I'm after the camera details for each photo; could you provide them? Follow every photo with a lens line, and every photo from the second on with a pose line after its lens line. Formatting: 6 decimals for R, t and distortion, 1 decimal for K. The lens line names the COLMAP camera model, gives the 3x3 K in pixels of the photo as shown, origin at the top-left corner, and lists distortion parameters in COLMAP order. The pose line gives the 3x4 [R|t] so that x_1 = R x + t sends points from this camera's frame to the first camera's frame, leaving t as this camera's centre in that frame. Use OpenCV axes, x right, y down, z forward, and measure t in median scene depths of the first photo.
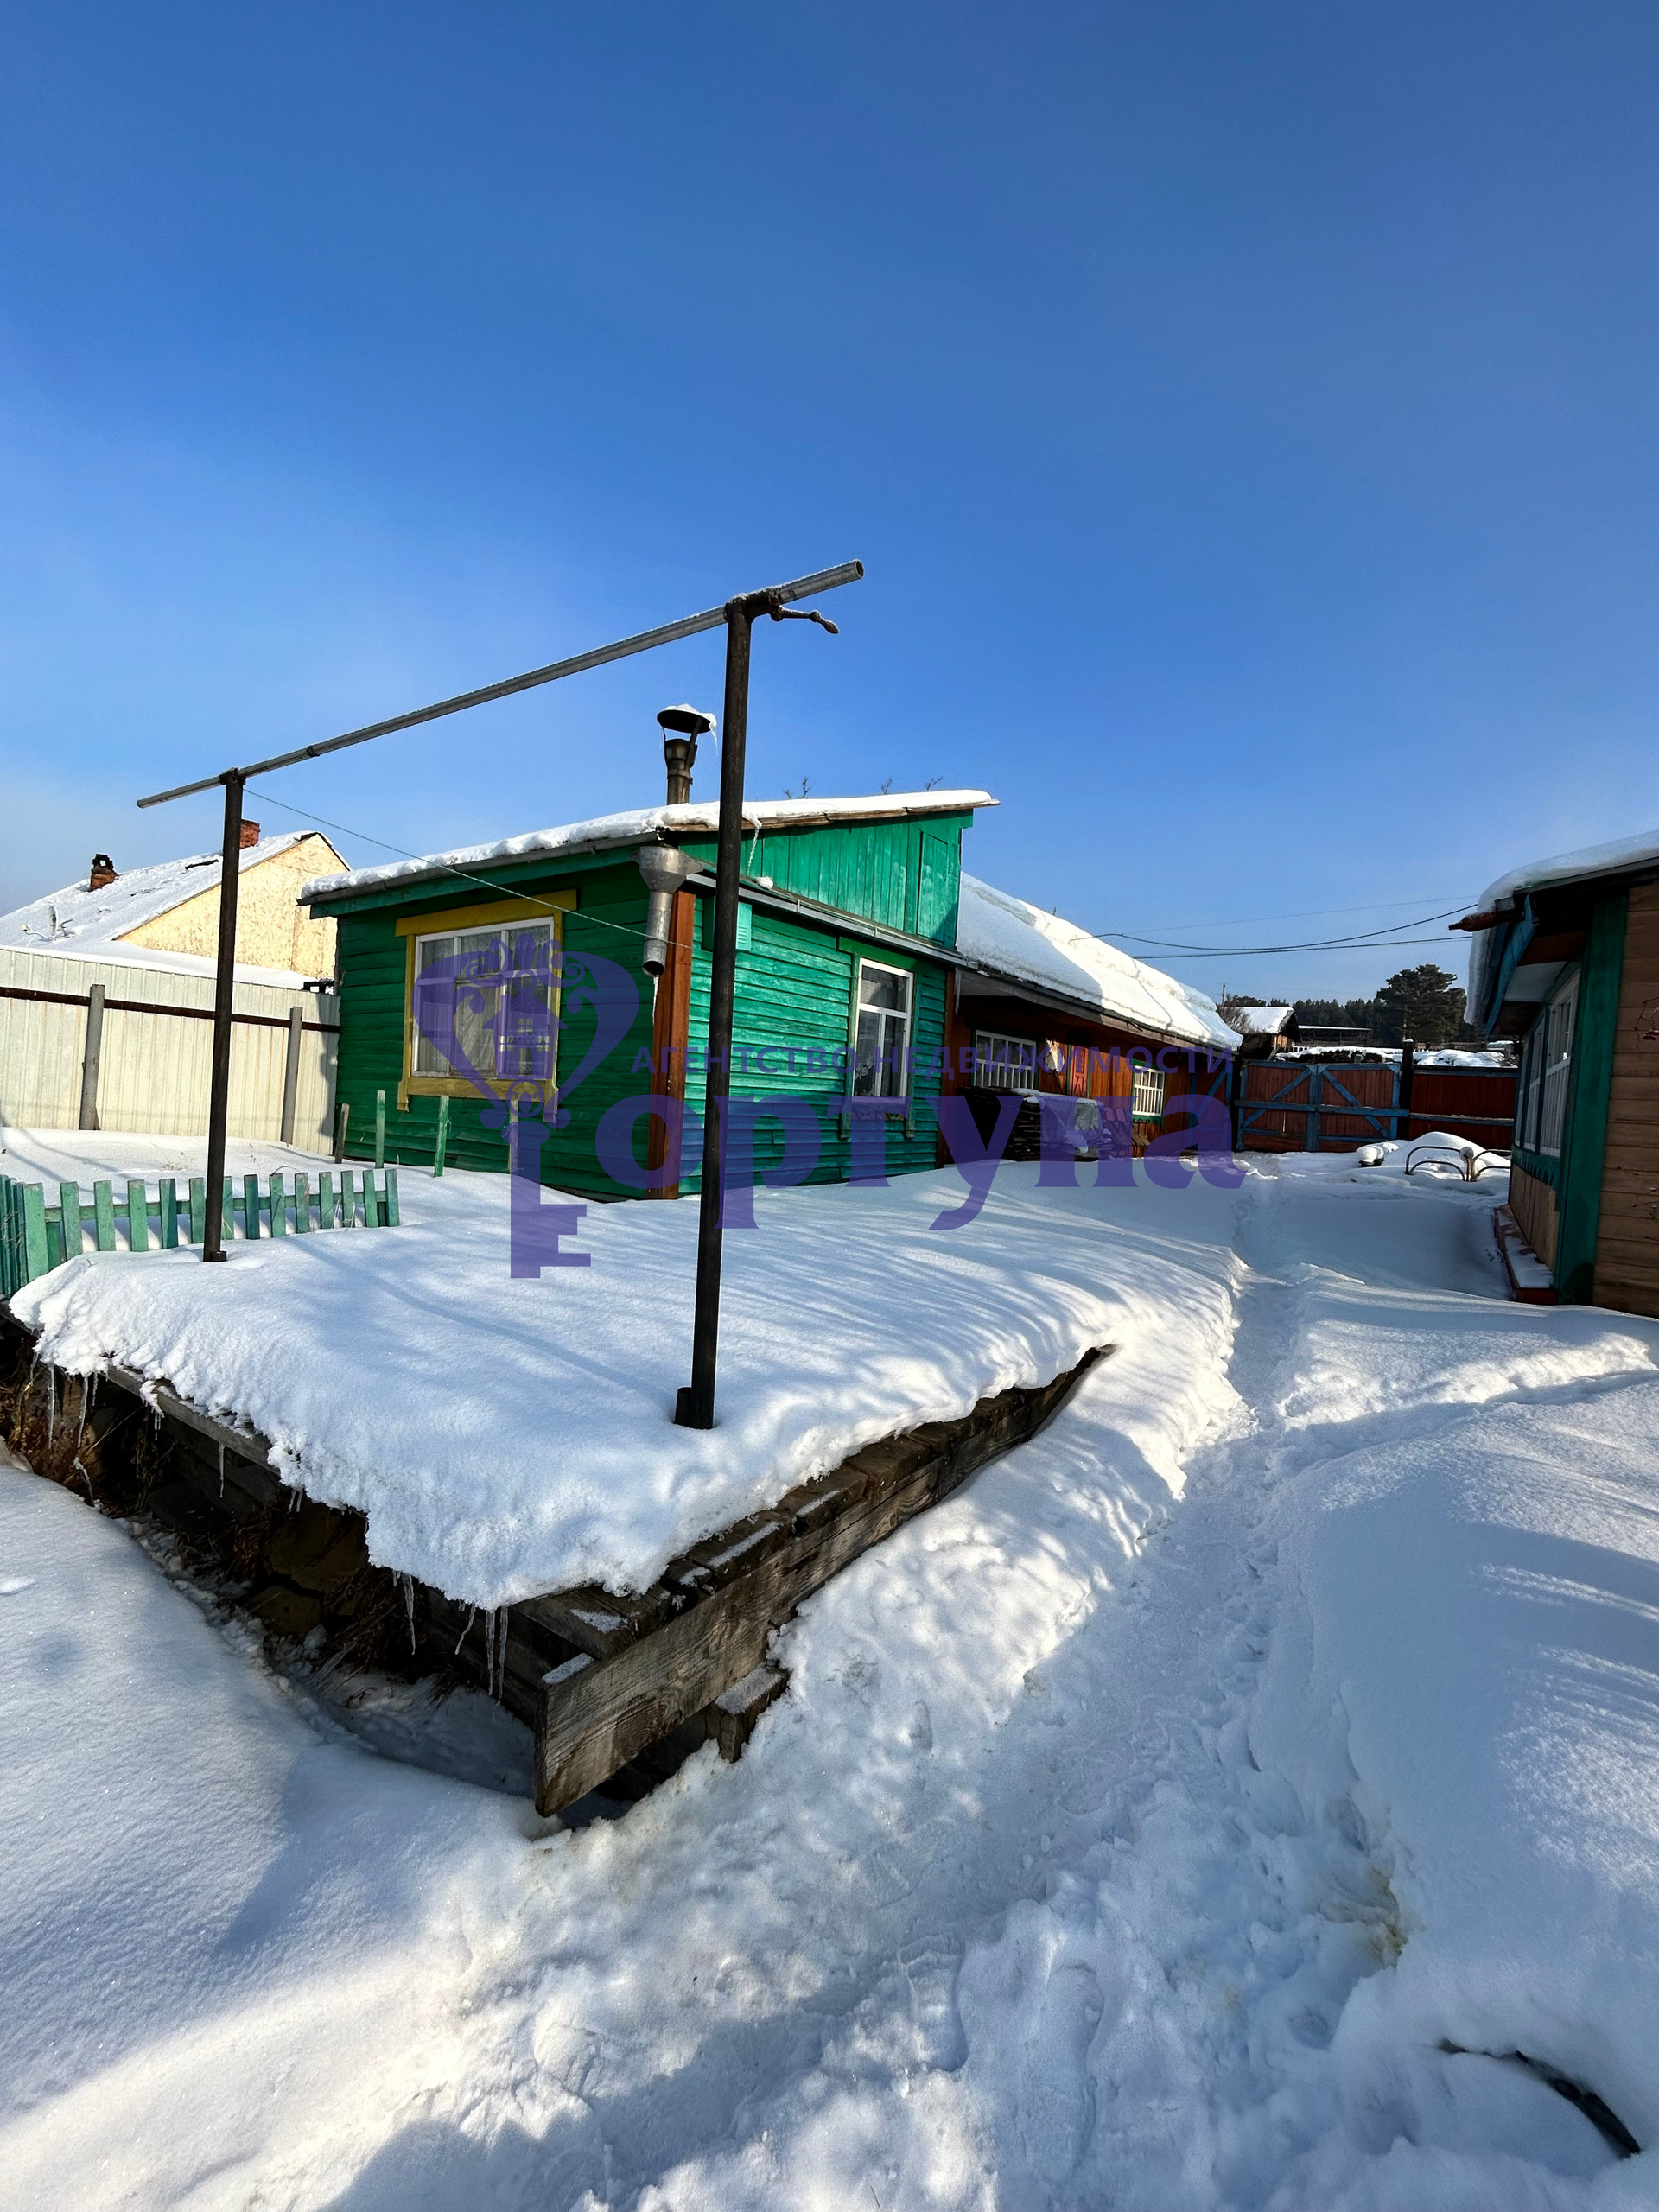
lens RADIAL K [[893.0, 0, 831.6], [0, 893.0, 1102.9], [0, 0, 1]] dist [-0.013893, 0.009790]
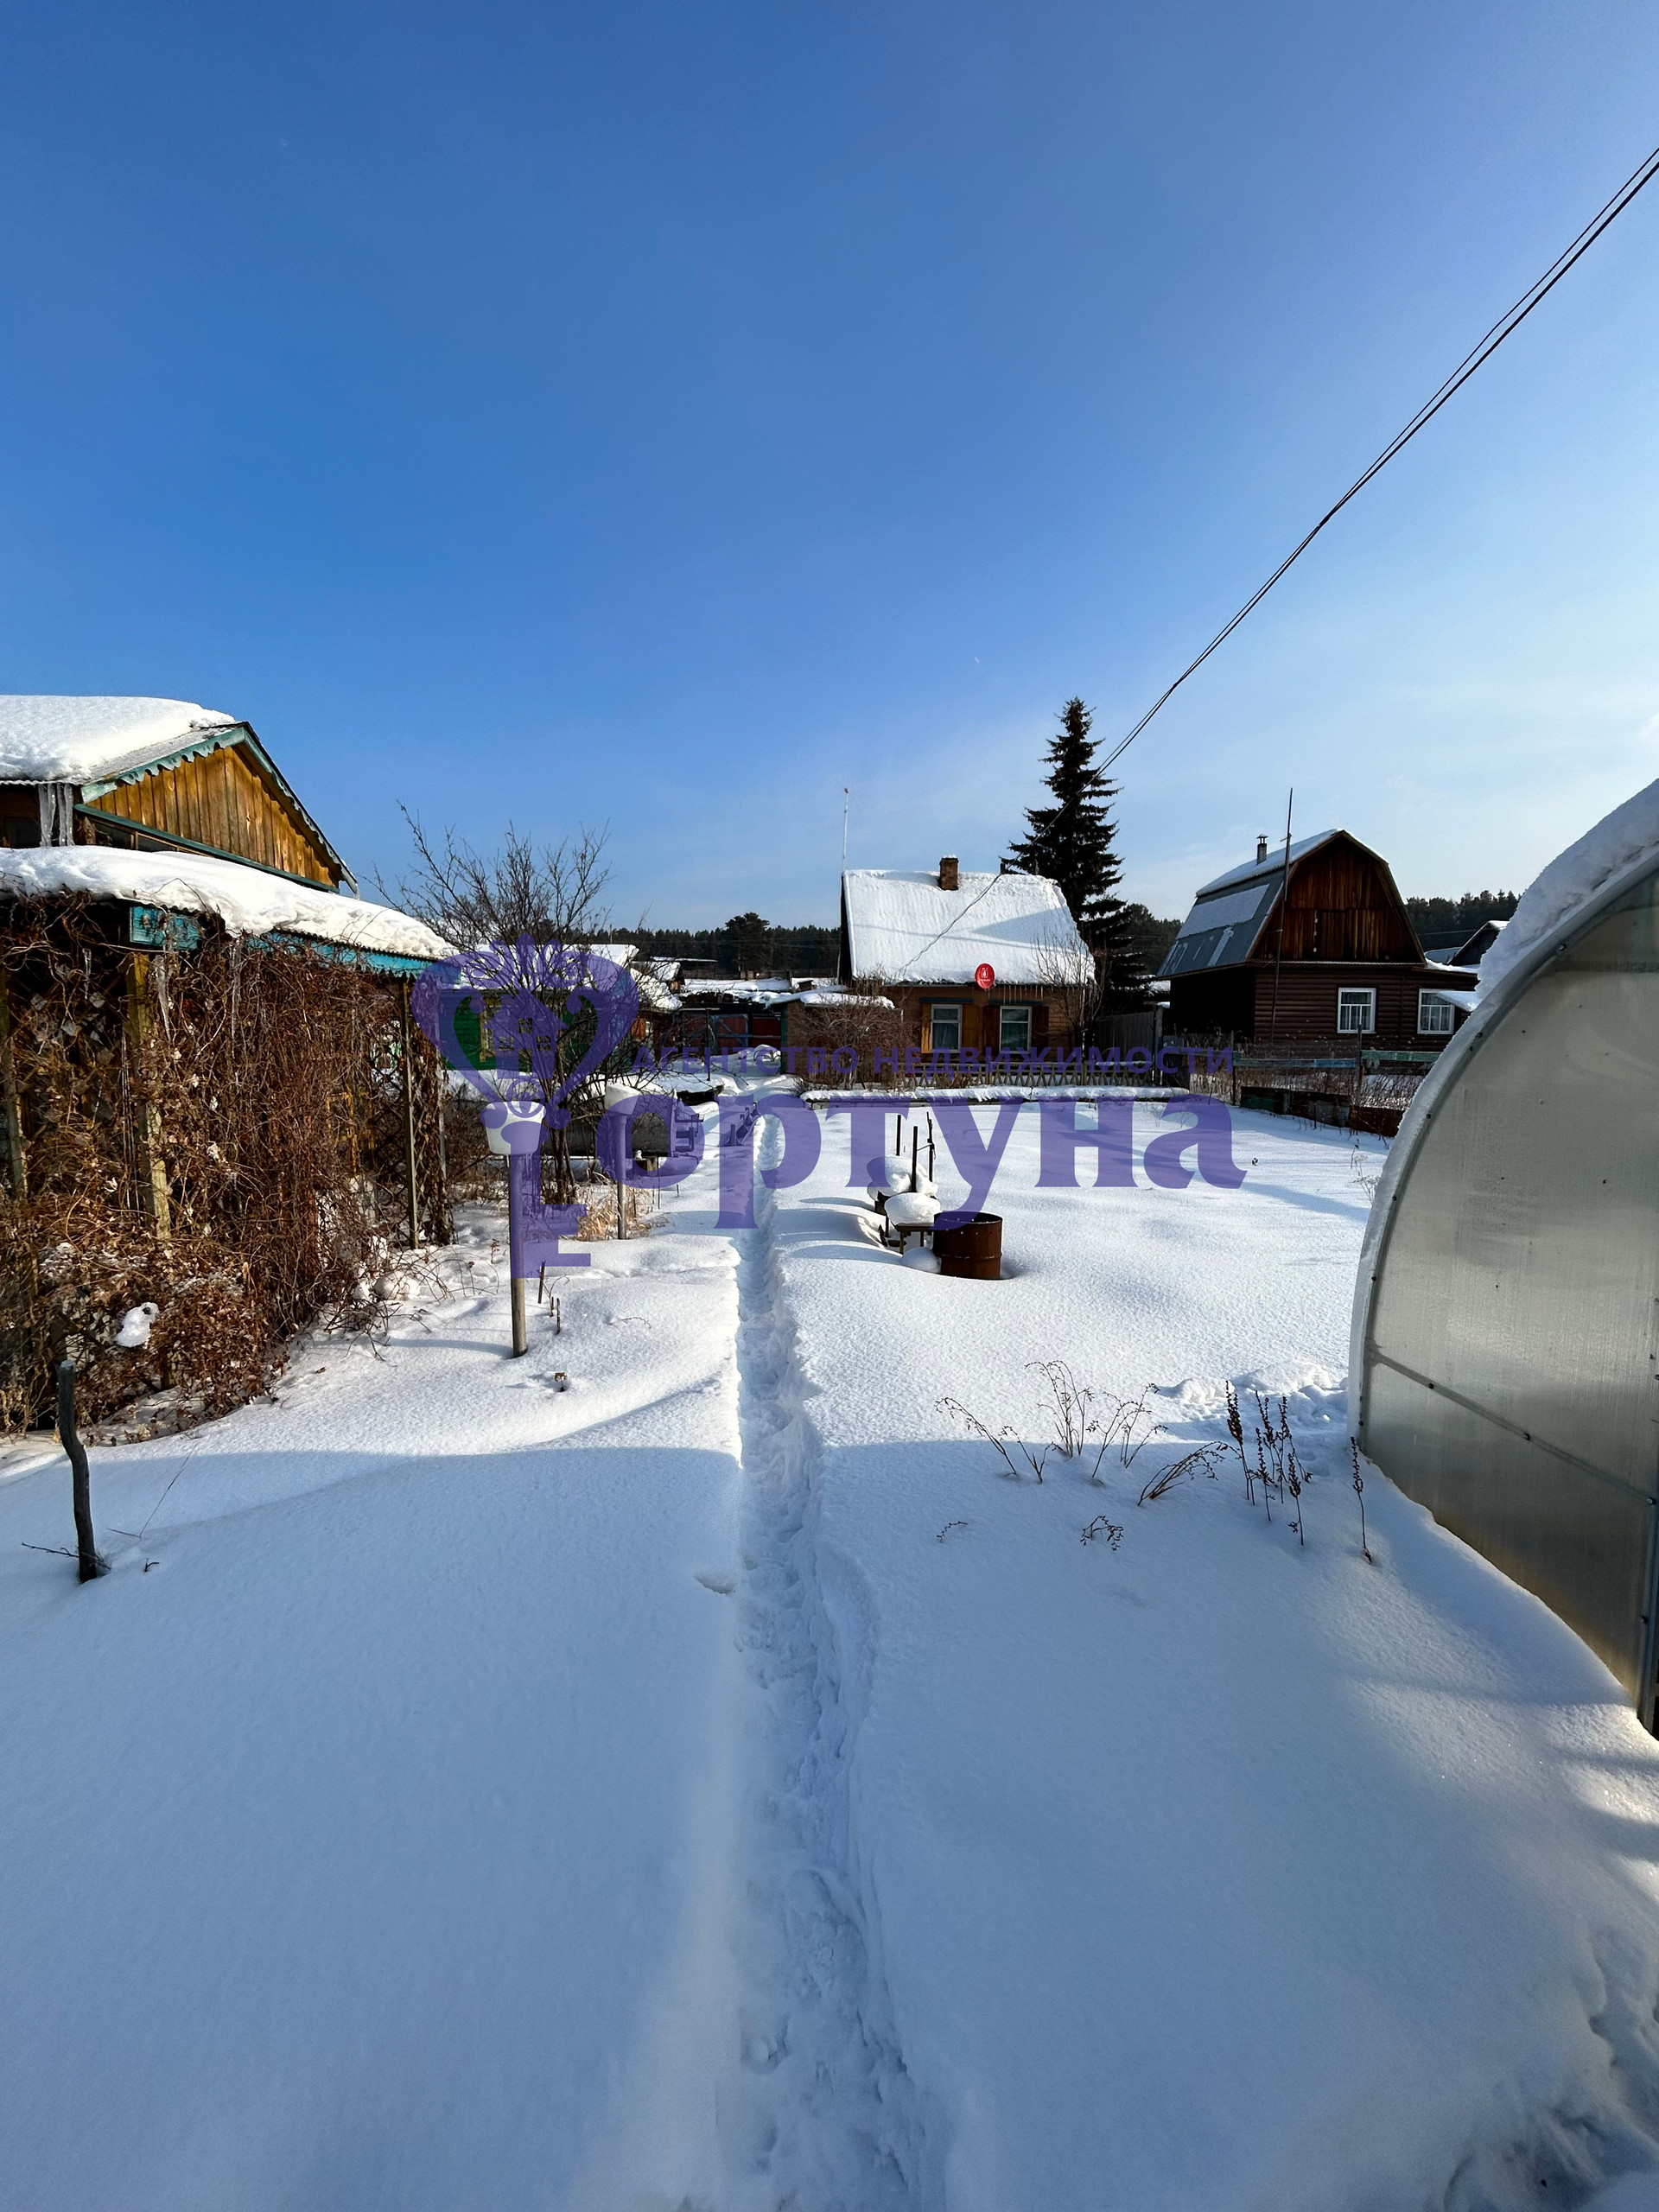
lens RADIAL K [[892.4, 0, 829.8], [0, 892.4, 1109.3], [0, 0, 1]] dist [0.006838, -0.001077]
pose [[0.781727, -0.108707, 0.614074, -1.371221], [0.048071, 0.992264, 0.114462, -0.117266], [-0.621766, -0.059959, 0.780905, -2.037562]]
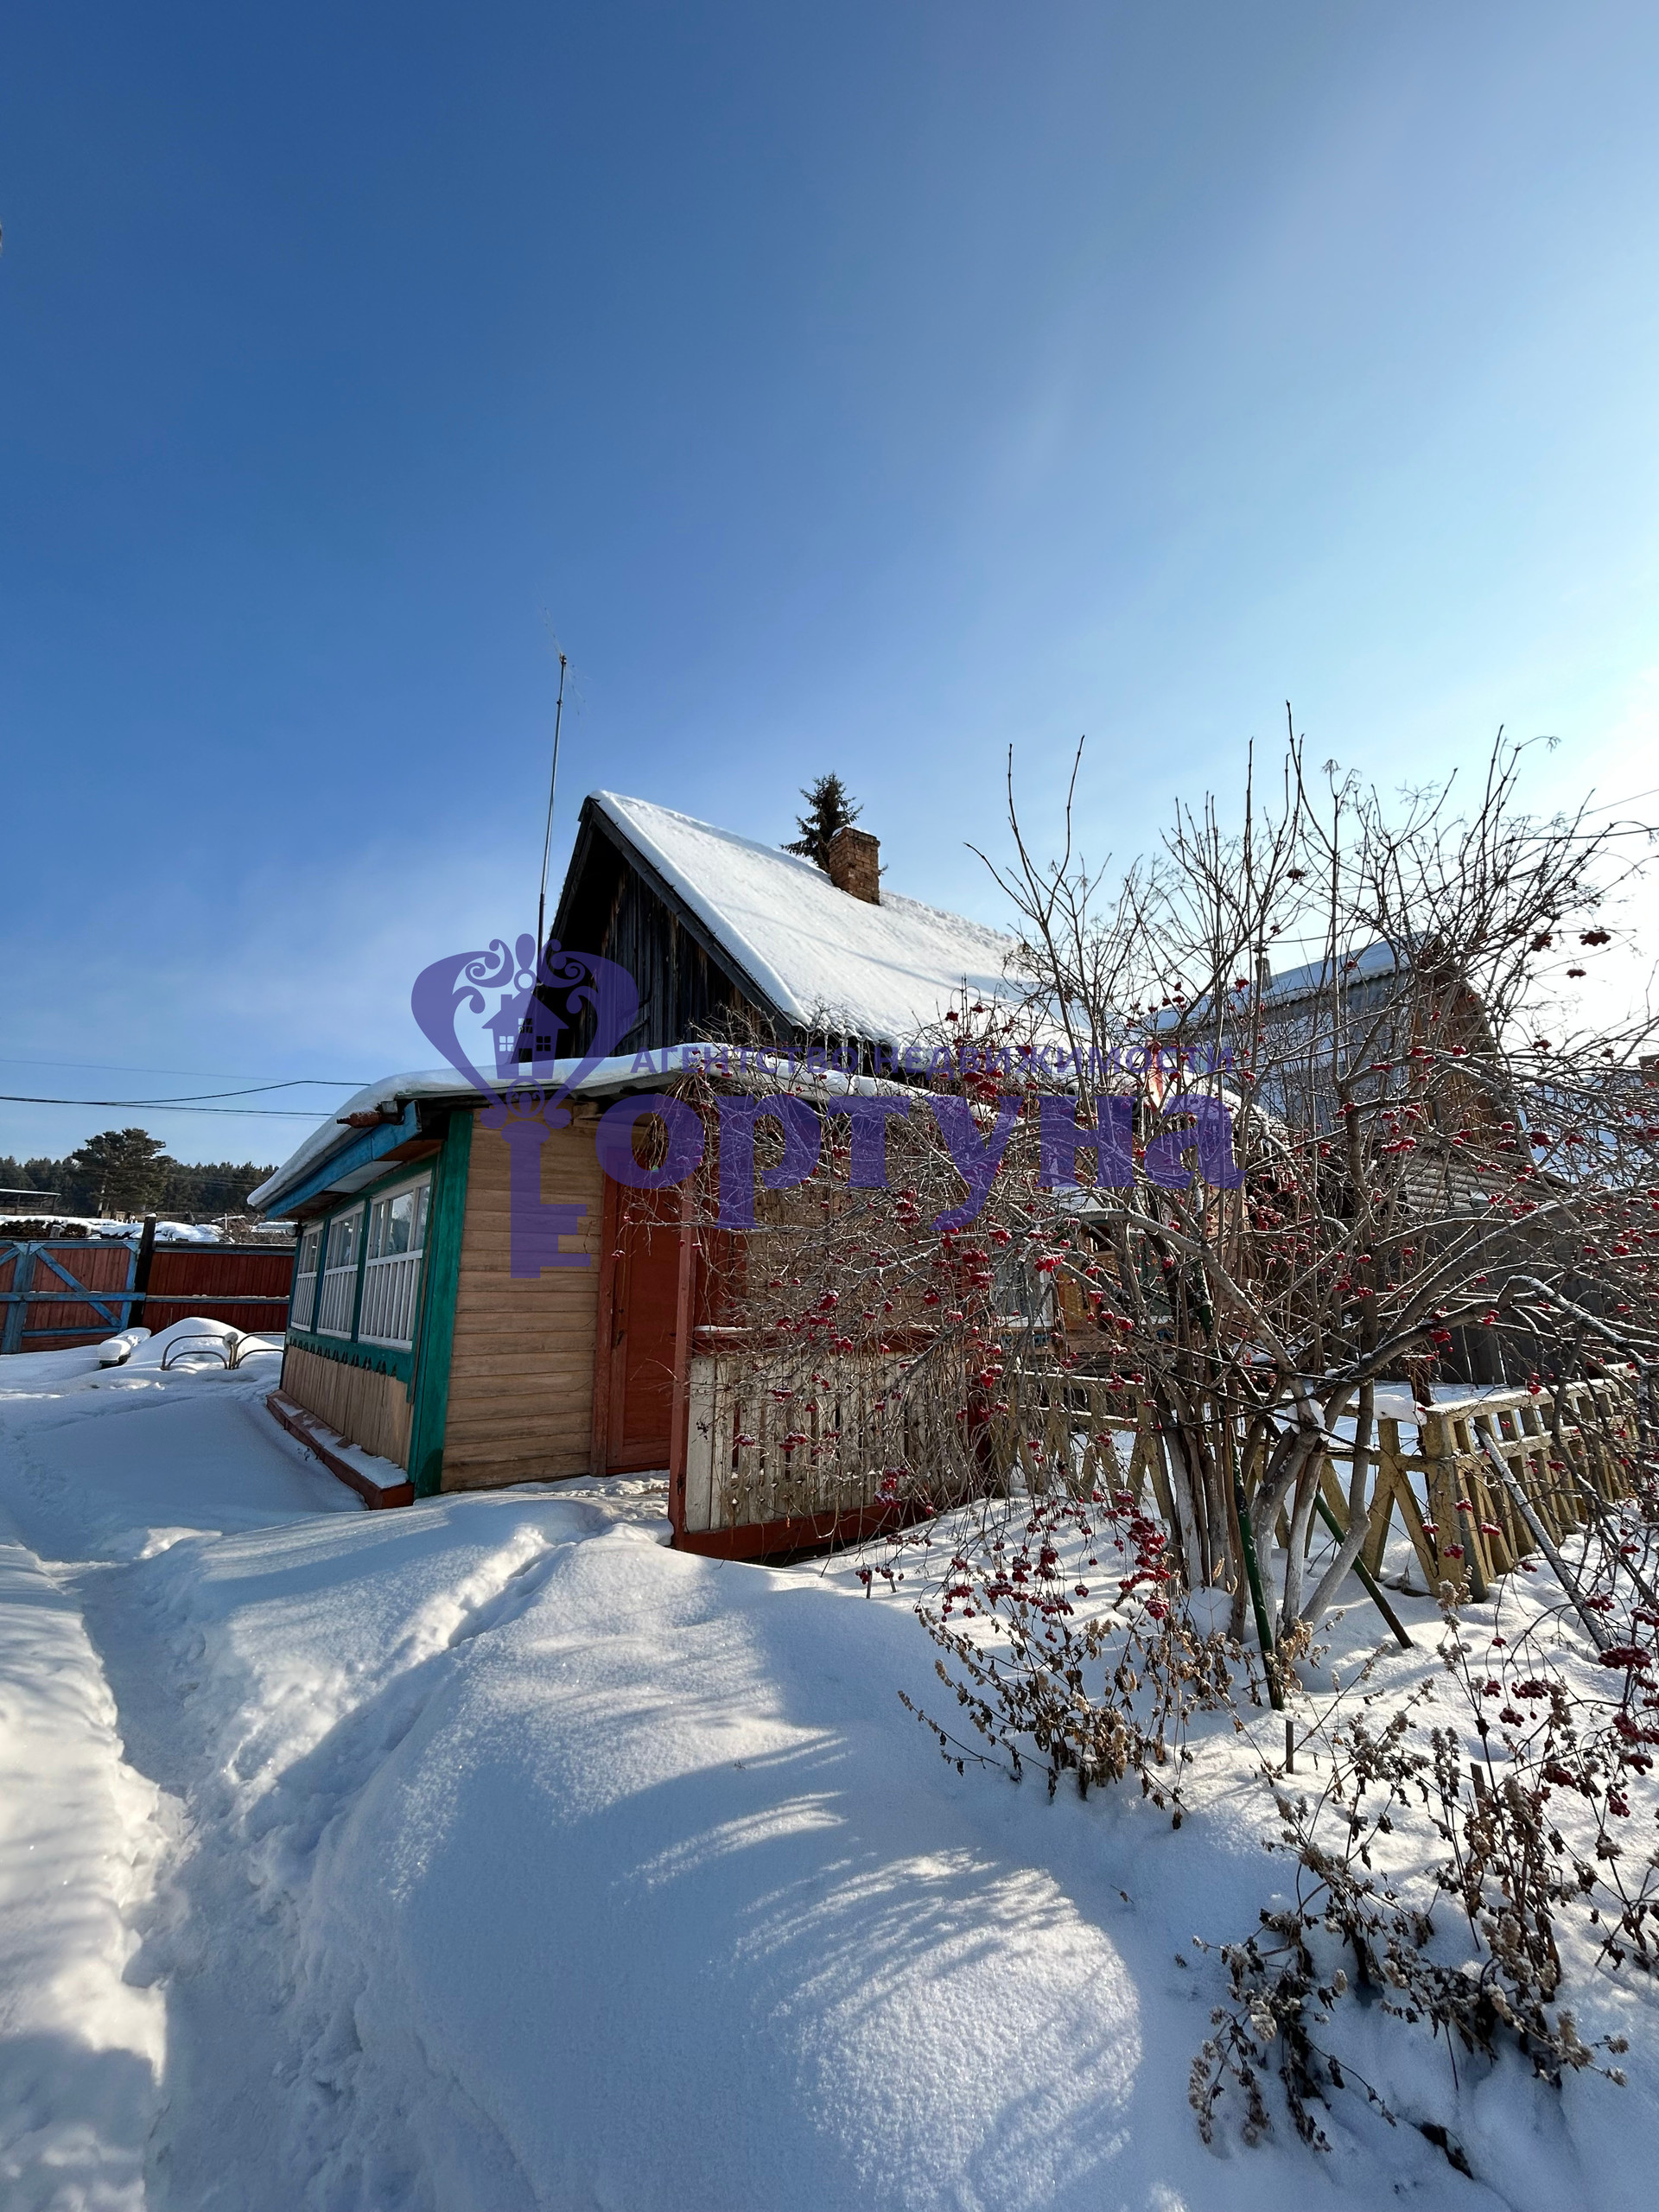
lens RADIAL K [[892.4, 0, 829.8], [0, 892.4, 1109.3], [0, 0, 1]] dist [0.006838, -0.001077]
pose [[0.308897, 0.135648, 0.941373, -0.040308], [0.036440, 0.987362, -0.154232, -0.022462], [-0.950397, 0.081946, 0.300050, 0.108684]]
